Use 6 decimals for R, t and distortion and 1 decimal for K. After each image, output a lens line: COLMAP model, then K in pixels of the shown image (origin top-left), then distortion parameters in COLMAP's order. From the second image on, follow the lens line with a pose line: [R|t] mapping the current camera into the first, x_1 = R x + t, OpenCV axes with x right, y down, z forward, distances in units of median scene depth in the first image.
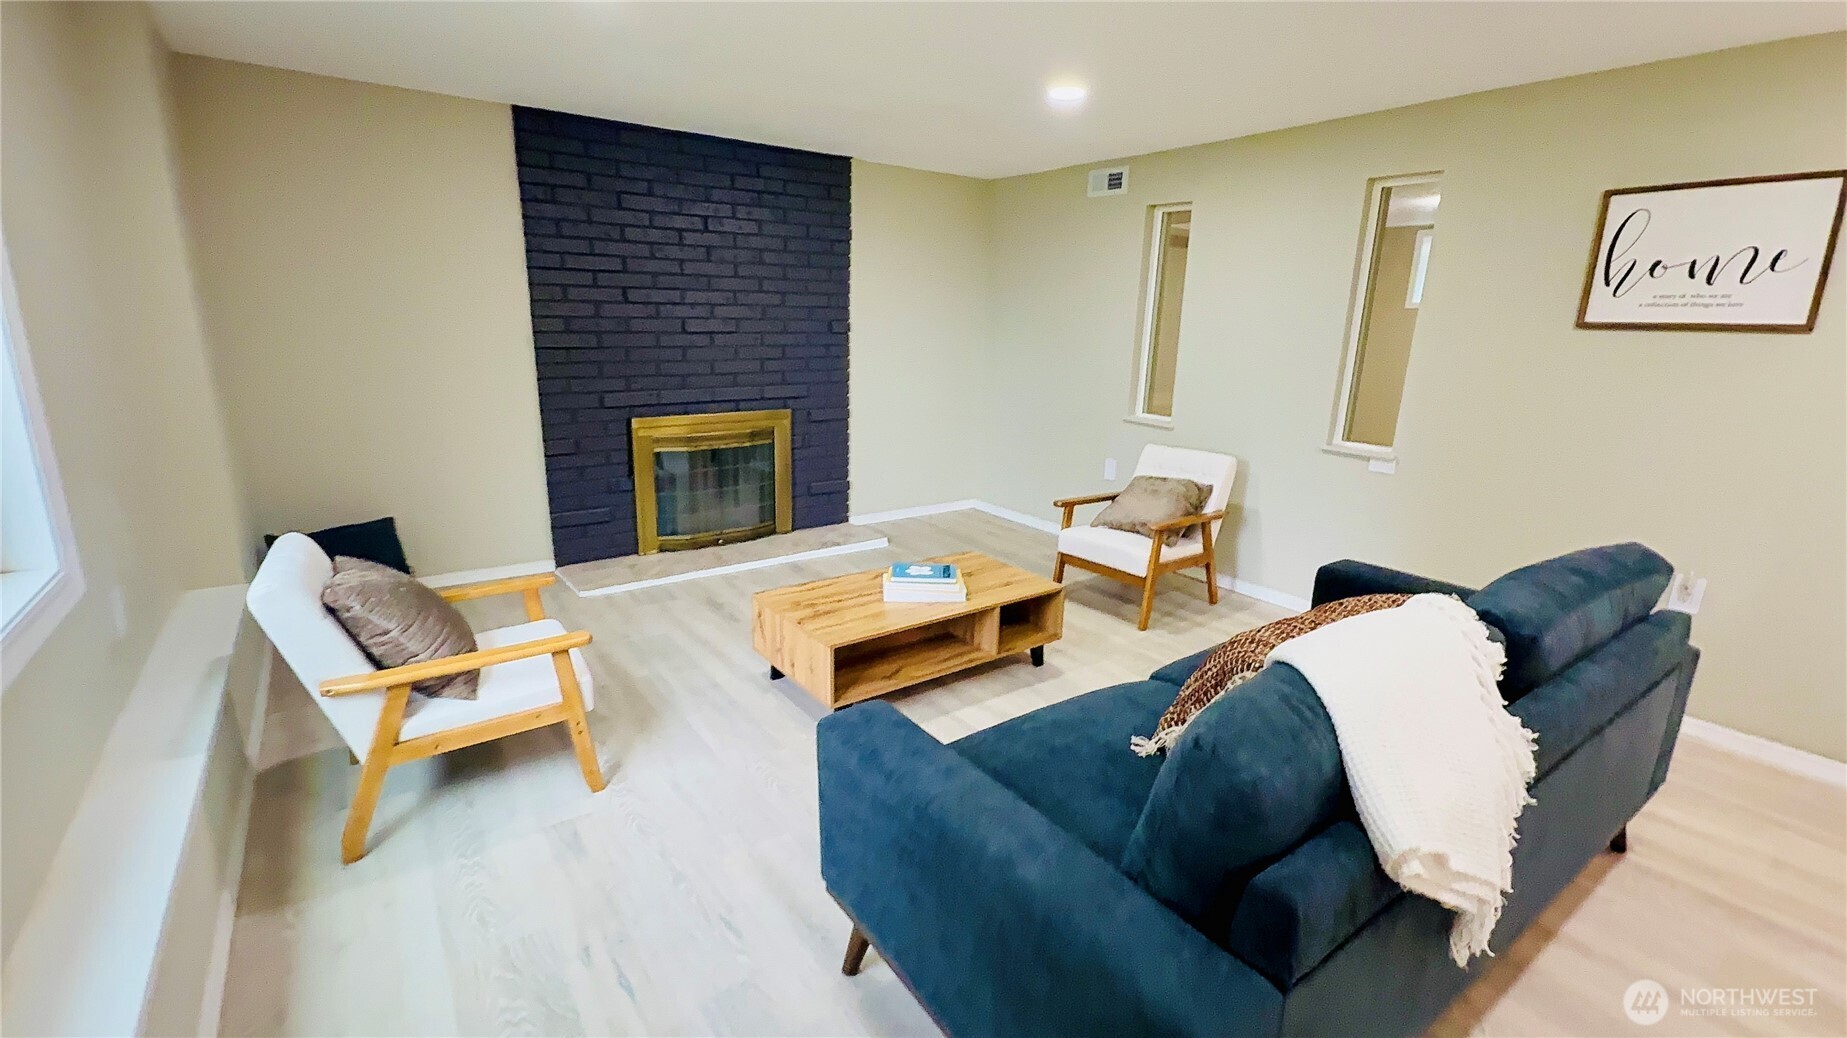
lens RADIAL K [[804.2, 0, 929.5], [0, 804.2, 514.5], [0, 0, 1]] dist [-0.000739, 0.000004]
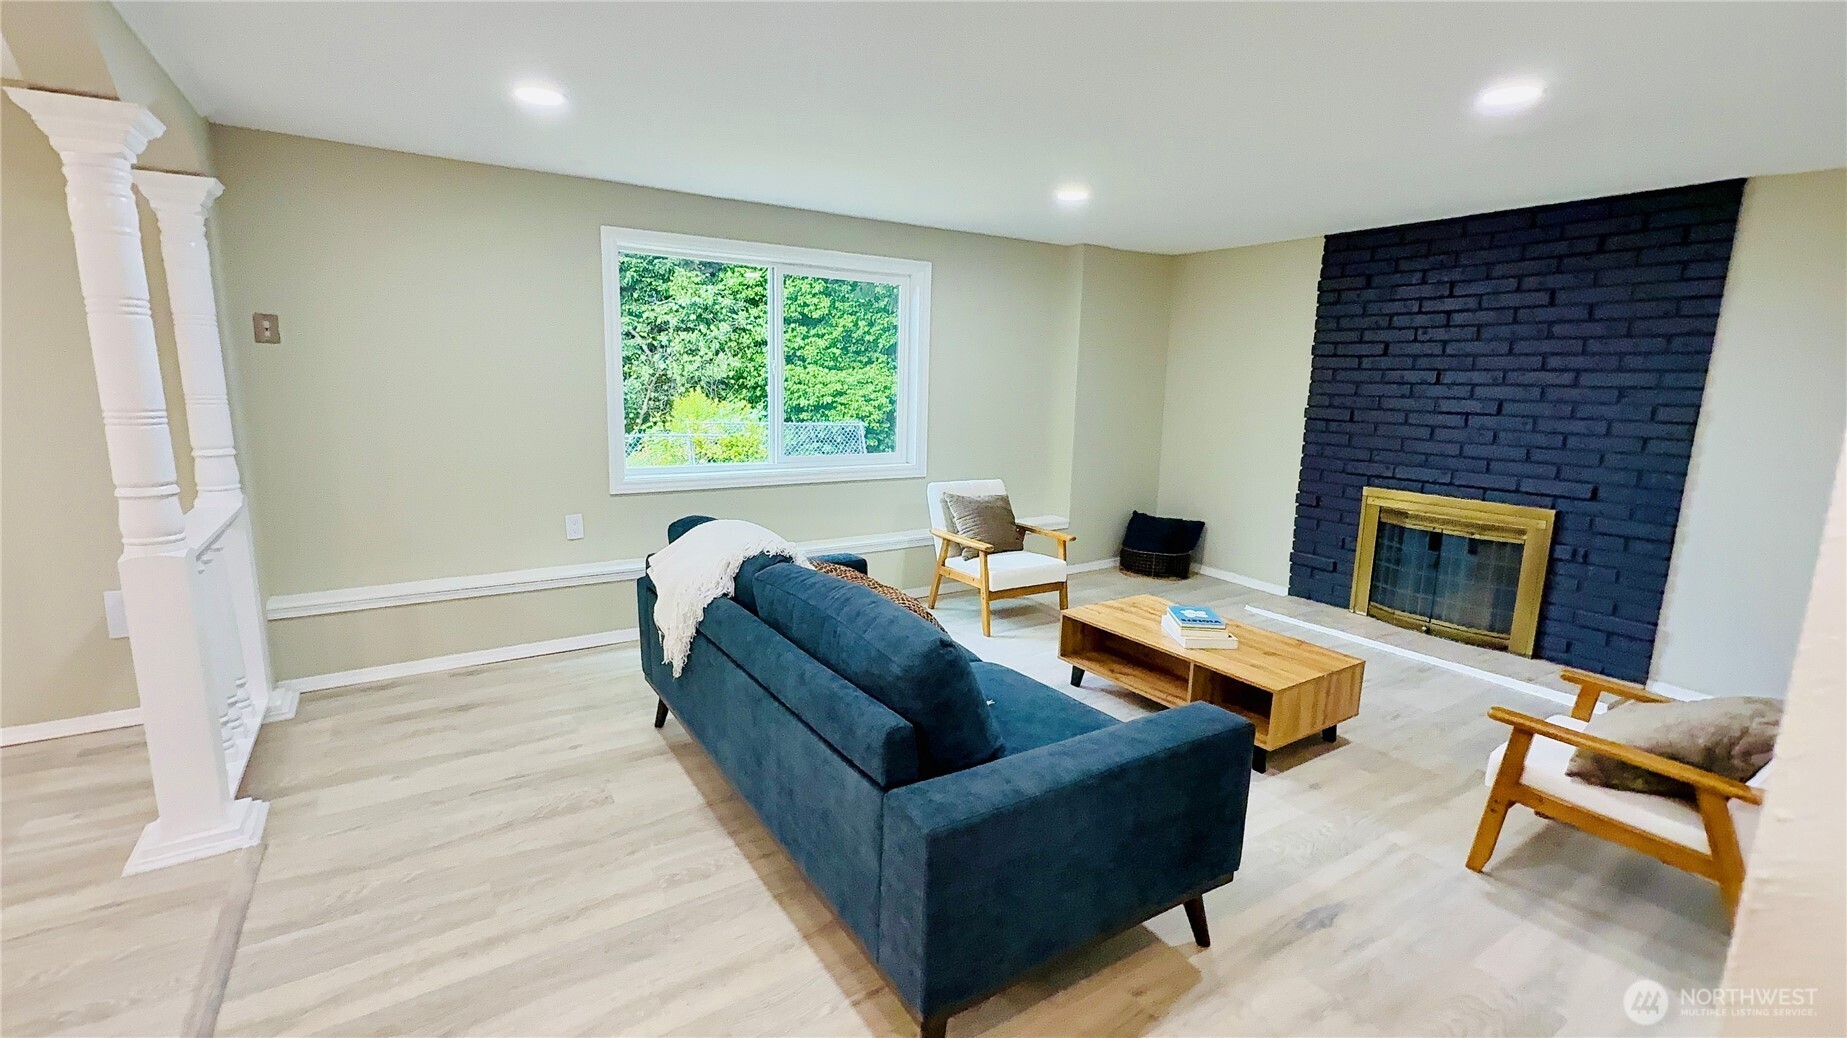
lens RADIAL K [[805.0, 0, 931.8], [0, 805.0, 519.3], [0, 0, 1]] dist [-0.000979, 0.010194]
pose [[-0.038446, 0.153191, -0.987449, 0.747098], [-0.270045, 0.949818, 0.157867, -0.090144], [0.962080, 0.272725, 0.004851, 0.436903]]
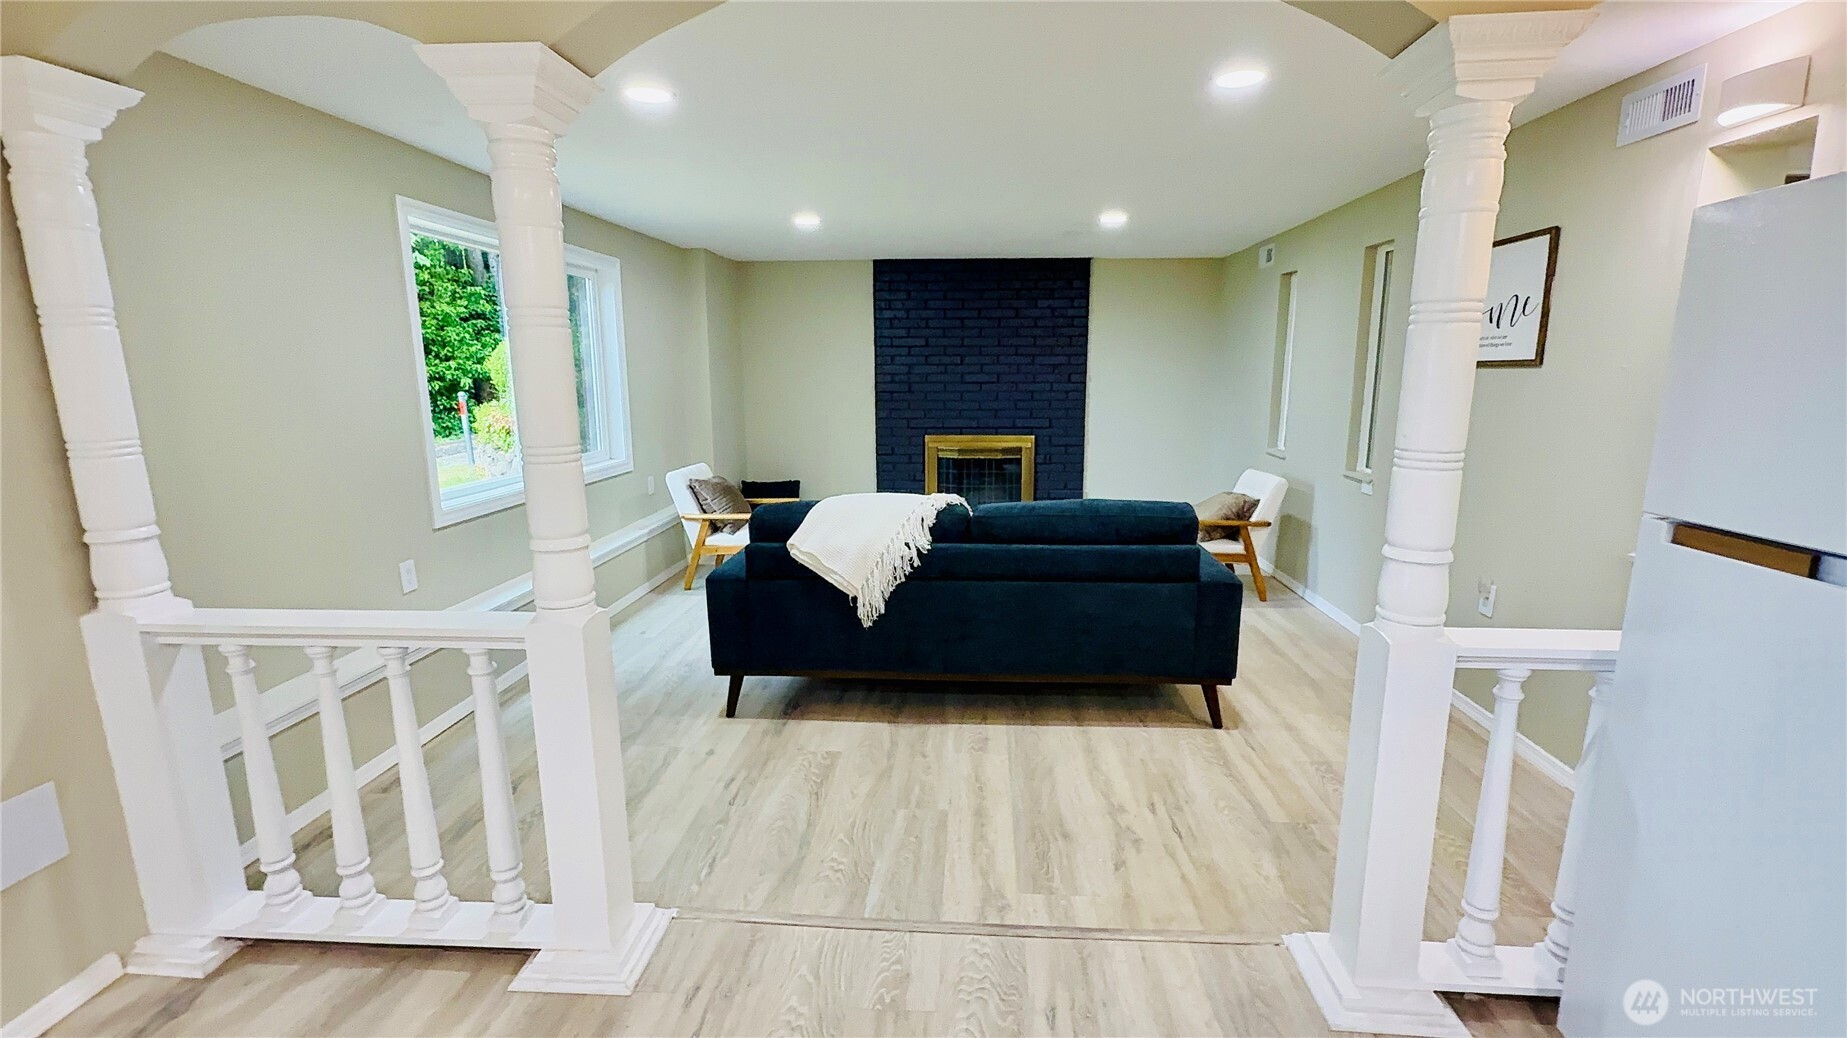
lens RADIAL K [[805.0, 0, 931.8], [0, 805.0, 519.3], [0, 0, 1]] dist [-0.000979, 0.010194]
pose [[0.774908, 0.095326, -0.624844, 0.667949], [-0.135072, 0.990701, -0.016370, 0.072873], [0.617473, 0.097084, 0.780578, -0.239314]]
